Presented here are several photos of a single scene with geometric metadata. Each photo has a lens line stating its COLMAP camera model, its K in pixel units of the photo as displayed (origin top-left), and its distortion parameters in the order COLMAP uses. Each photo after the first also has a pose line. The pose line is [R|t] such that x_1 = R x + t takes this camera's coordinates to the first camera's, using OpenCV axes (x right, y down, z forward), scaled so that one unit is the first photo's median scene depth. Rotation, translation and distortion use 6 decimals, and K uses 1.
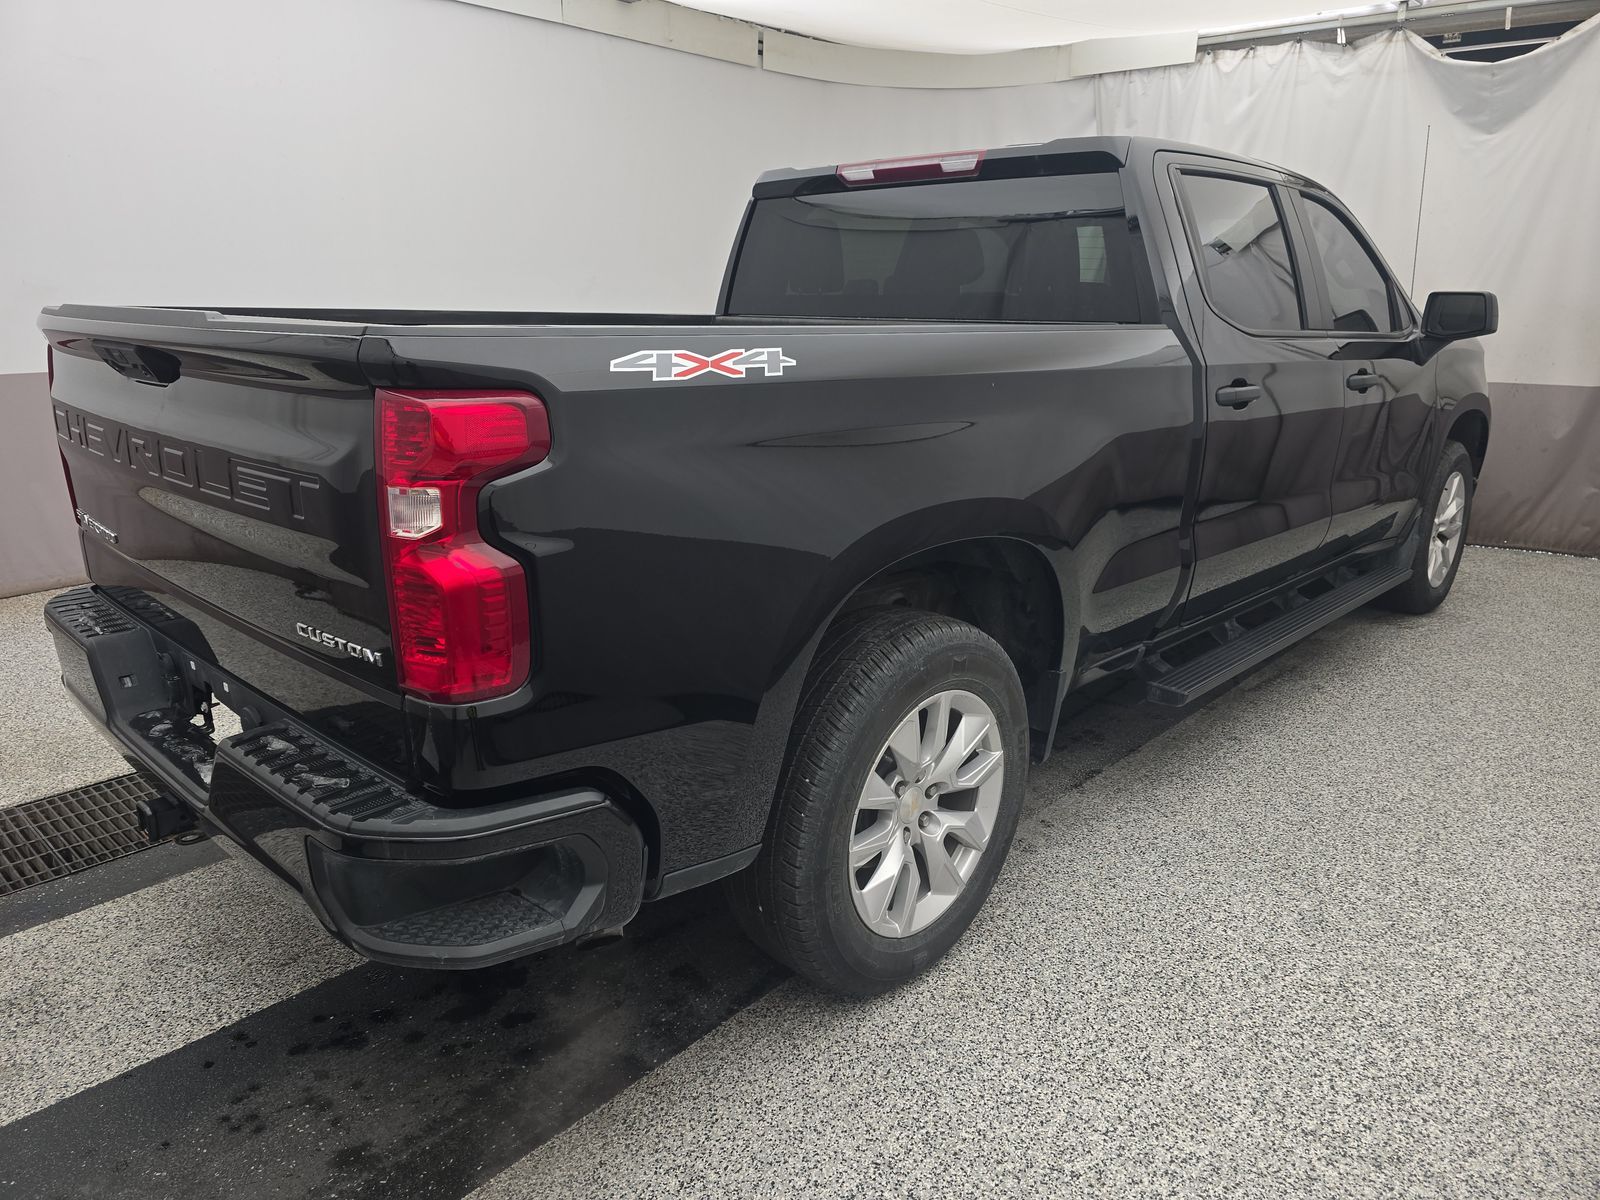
lens RADIAL K [[1080.2, 0, 791.2], [0, 1080.2, 596.2], [0, 0, 1]] dist [0.045033, -0.036785]
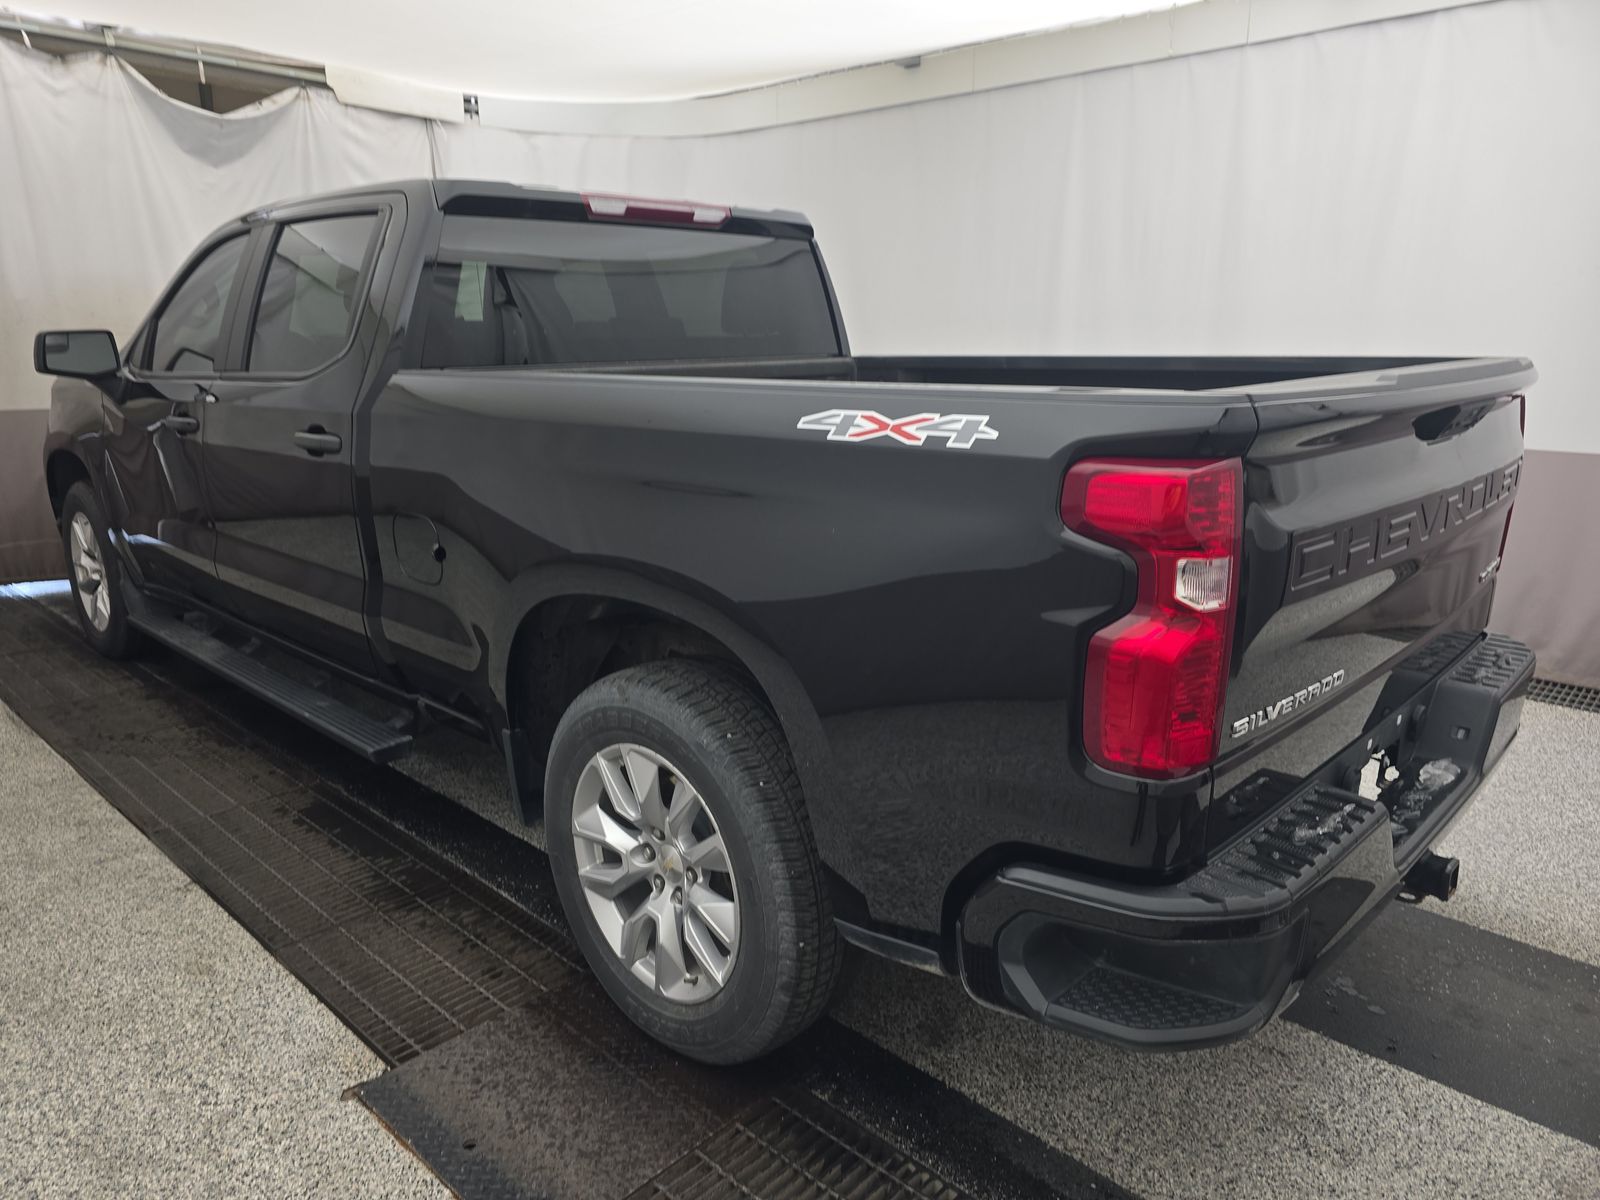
lens RADIAL K [[1080.2, 0, 791.2], [0, 1080.2, 596.2], [0, 0, 1]] dist [0.045033, -0.036785]
pose [[-0.003556, -0.249743, 0.968306, -1.027364], [0.268388, 0.932546, 0.241506, -0.299449], [-0.963304, 0.260740, 0.063712, 1.001491]]
